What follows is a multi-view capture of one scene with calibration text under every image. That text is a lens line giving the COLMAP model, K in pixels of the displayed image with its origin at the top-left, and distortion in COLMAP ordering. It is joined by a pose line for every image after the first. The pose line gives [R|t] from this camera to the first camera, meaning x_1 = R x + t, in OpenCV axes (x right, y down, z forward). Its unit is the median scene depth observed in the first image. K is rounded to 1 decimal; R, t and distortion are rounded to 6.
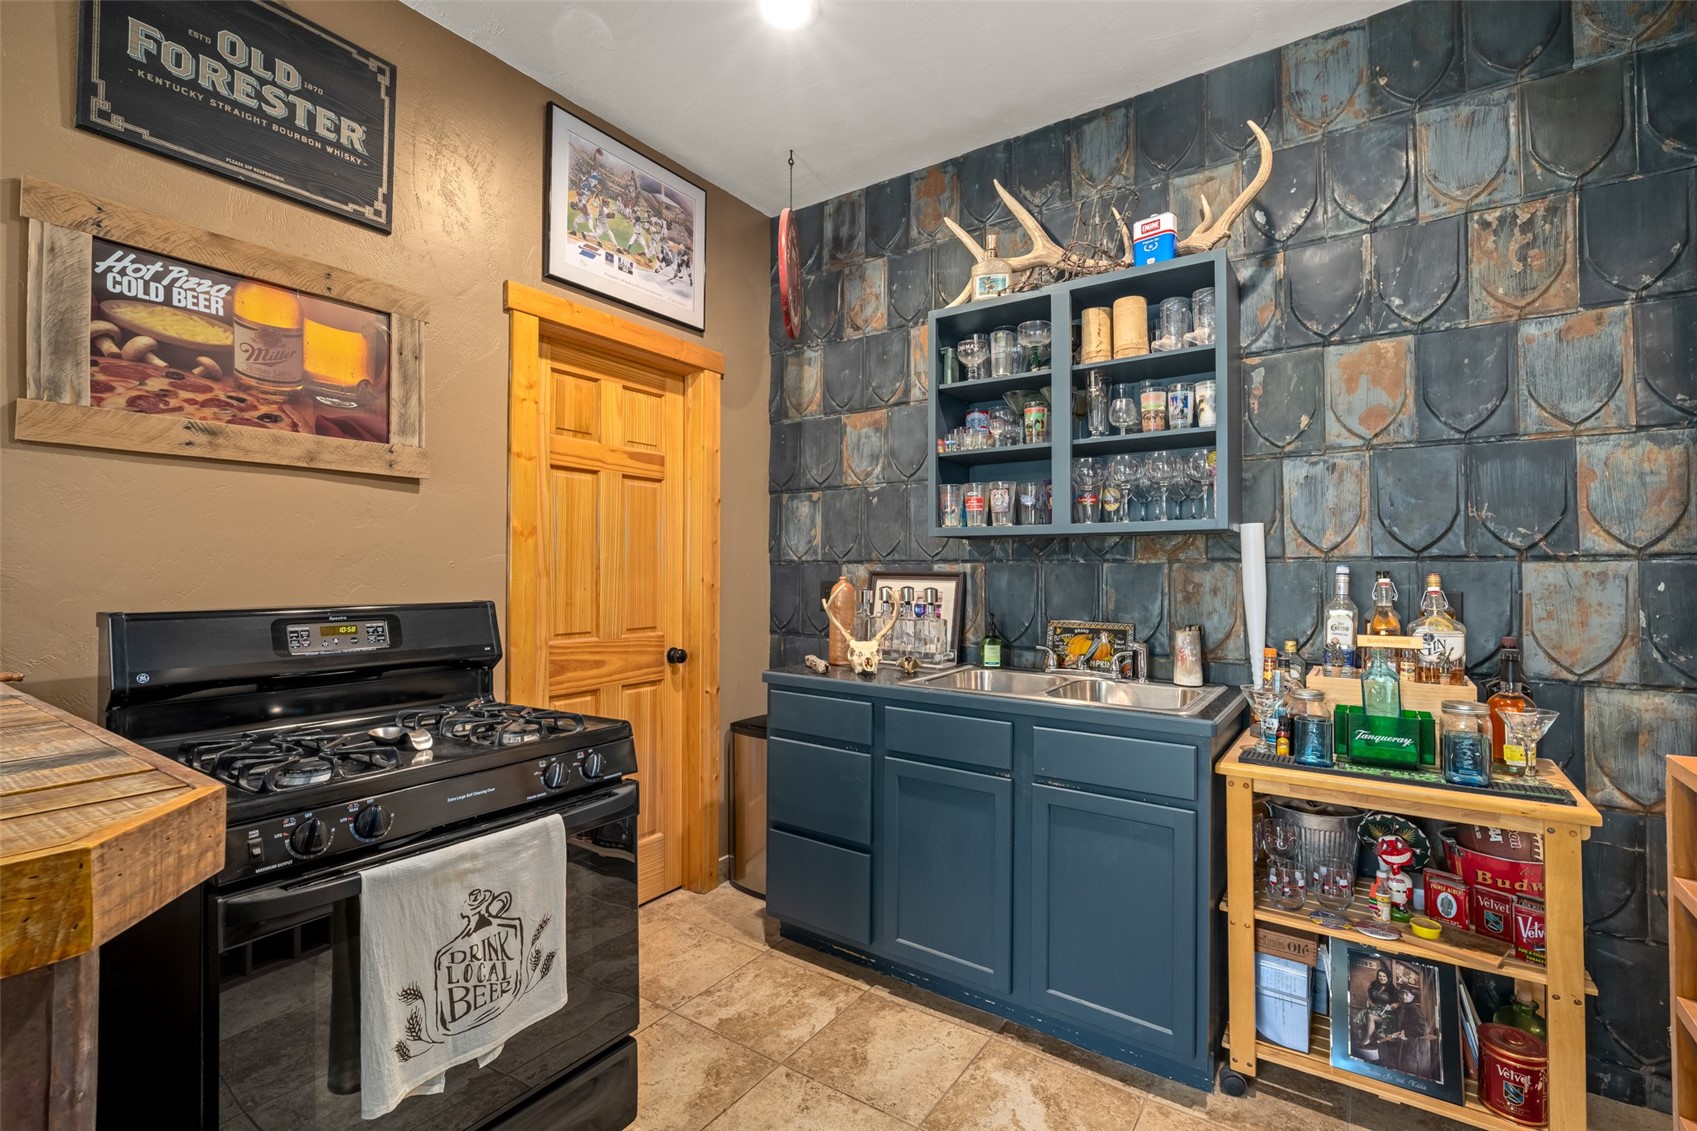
lens RADIAL K [[773.4, 0, 822.0], [0, 773.4, 558.3], [0, 0, 1]] dist [-0.013370, 0.001216]
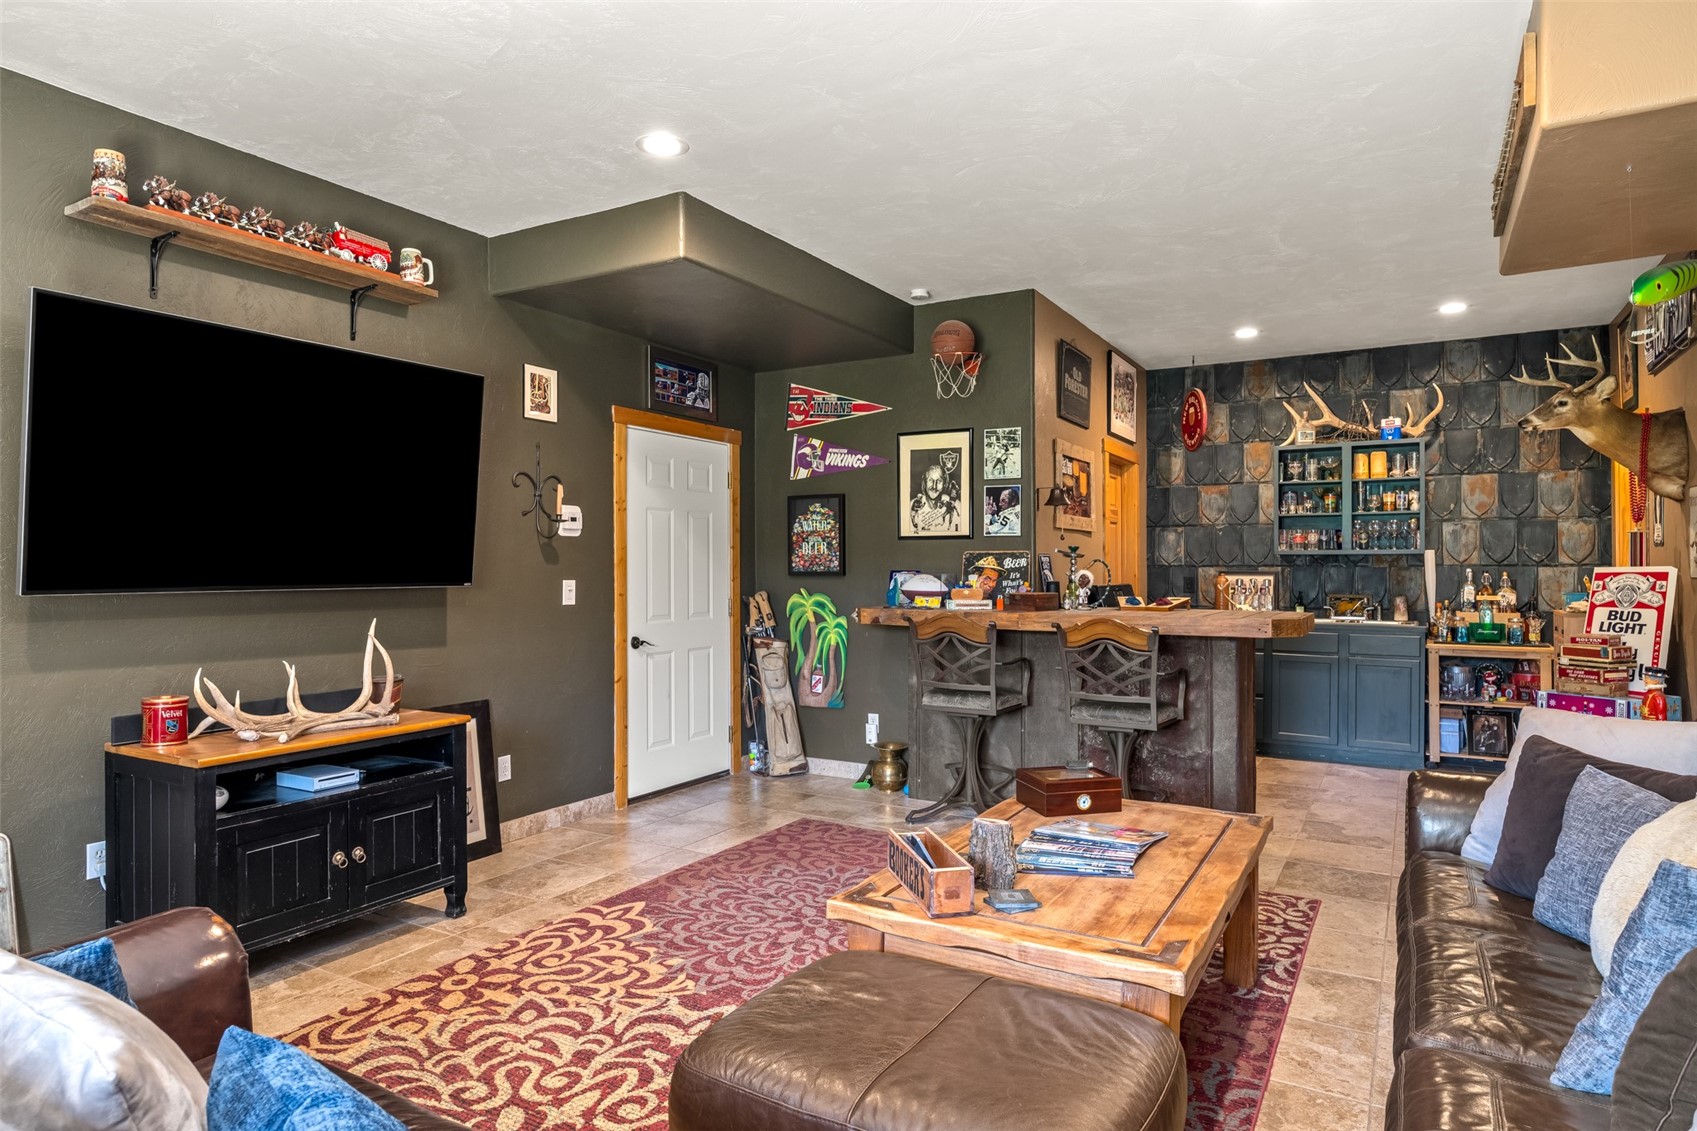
lens RADIAL K [[950.0, 0, 842.9], [0, 950.0, 566.7], [0, 0, 1]] dist [-0.005792, -0.002960]
pose [[0.997740, -0.003506, 0.067101, -1.441848], [0.002515, 0.999887, 0.014836, -0.043835], [-0.067146, -0.014634, 0.997636, -1.783487]]
